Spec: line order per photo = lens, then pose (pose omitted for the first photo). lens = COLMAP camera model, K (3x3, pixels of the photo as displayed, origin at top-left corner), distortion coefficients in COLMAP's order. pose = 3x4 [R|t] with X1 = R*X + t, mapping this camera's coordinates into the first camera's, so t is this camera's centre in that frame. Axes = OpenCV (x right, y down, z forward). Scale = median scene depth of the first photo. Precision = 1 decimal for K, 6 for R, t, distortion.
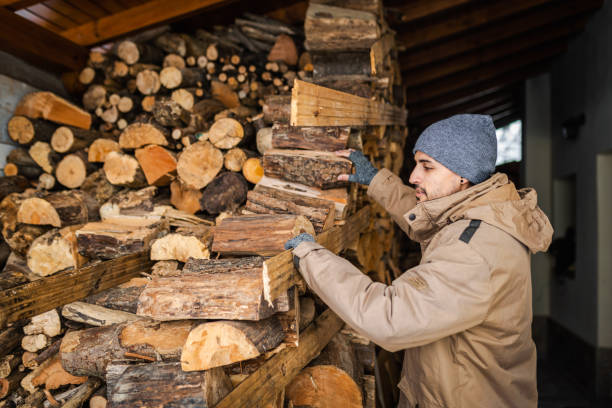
lens RADIAL K [[562.1, 0, 306.5], [0, 562.1, 205.3], [0, 0, 1]] dist [-0.000471, 0.000000]
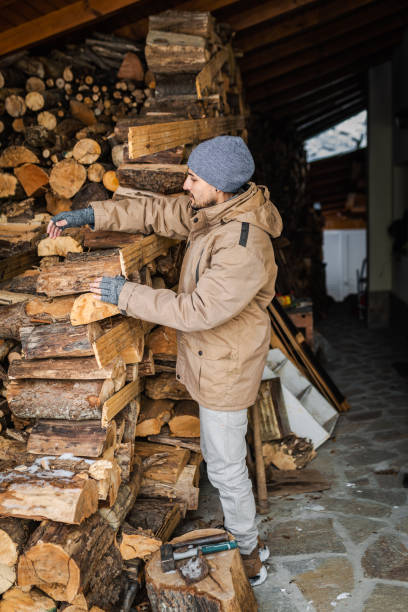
lens RADIAL K [[562.1, 0, 202.7], [0, 562.1, 305.9], [0, 0, 1]] dist [-0.000471, 0.000000]
pose [[0.997478, -0.061310, 0.035764, 0.045366], [0.053490, 0.980512, 0.189035, -0.014485], [-0.046657, -0.186645, 0.981319, -0.282164]]
